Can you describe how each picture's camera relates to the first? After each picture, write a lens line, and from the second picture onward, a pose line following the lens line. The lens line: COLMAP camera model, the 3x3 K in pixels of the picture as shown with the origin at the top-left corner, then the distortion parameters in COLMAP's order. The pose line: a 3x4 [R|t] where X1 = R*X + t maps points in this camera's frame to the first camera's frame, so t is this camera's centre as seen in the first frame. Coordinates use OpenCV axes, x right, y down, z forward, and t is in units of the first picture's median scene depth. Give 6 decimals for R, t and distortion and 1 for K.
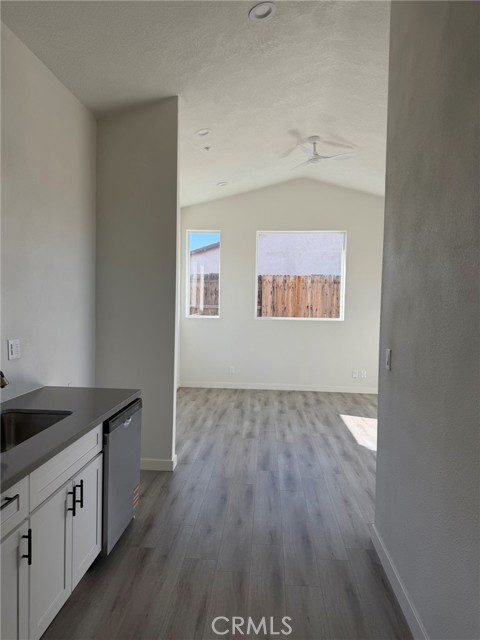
lens RADIAL K [[441.2, 0, 240.0], [0, 441.2, 320.0], [0, 0, 1]] dist [0.060296, -0.003848]
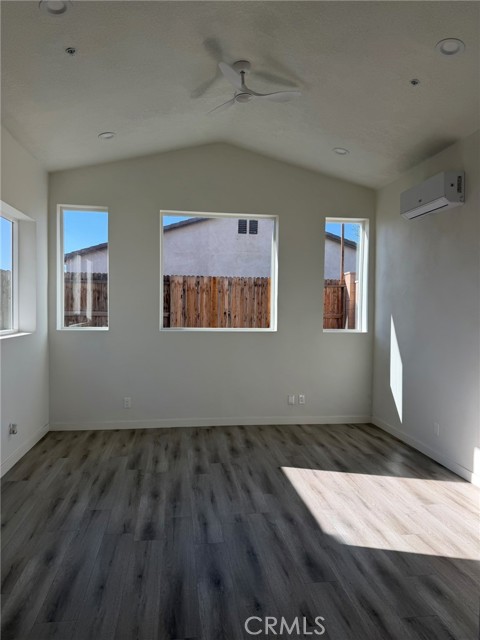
lens RADIAL K [[441.2, 0, 240.0], [0, 441.2, 320.0], [0, 0, 1]] dist [0.060296, -0.003848]
pose [[0.979254, -0.010533, 0.202361, 0.018114], [0.013454, 0.999824, -0.013062, -0.010285], [-0.202188, 0.015514, 0.979224, 0.289587]]
